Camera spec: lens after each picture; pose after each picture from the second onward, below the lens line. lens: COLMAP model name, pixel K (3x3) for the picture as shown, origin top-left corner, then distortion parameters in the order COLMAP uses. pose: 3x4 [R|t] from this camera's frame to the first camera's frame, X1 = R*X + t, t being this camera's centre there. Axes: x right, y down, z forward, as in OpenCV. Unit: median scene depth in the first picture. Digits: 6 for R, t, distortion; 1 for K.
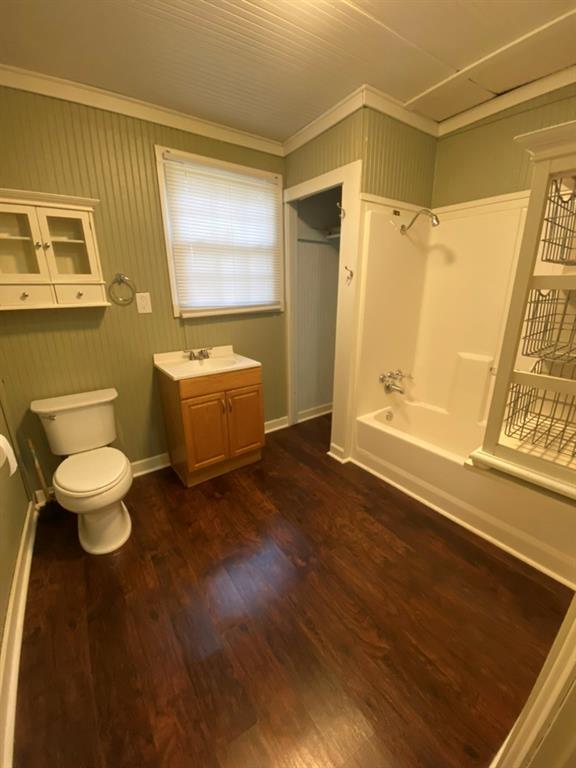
lens RADIAL K [[310.5, 0, 288.7], [0, 310.5, 380.4], [0, 0, 1]] dist [0.000766, -0.011866]
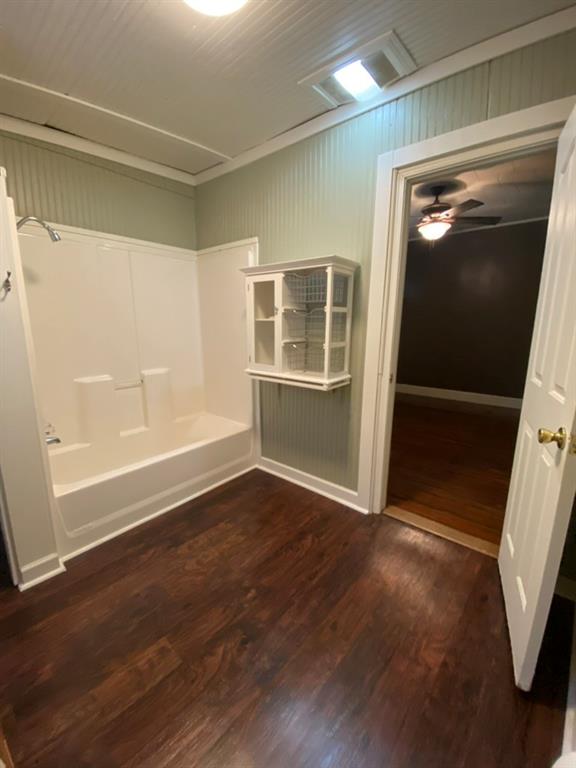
lens RADIAL K [[310.5, 0, 288.7], [0, 310.5, 380.4], [0, 0, 1]] dist [0.000766, -0.011866]
pose [[-0.232616, -0.184966, 0.954818, -0.659873], [0.282829, 0.926454, 0.248375, -0.182105], [-0.930536, 0.327826, -0.163194, 0.726781]]
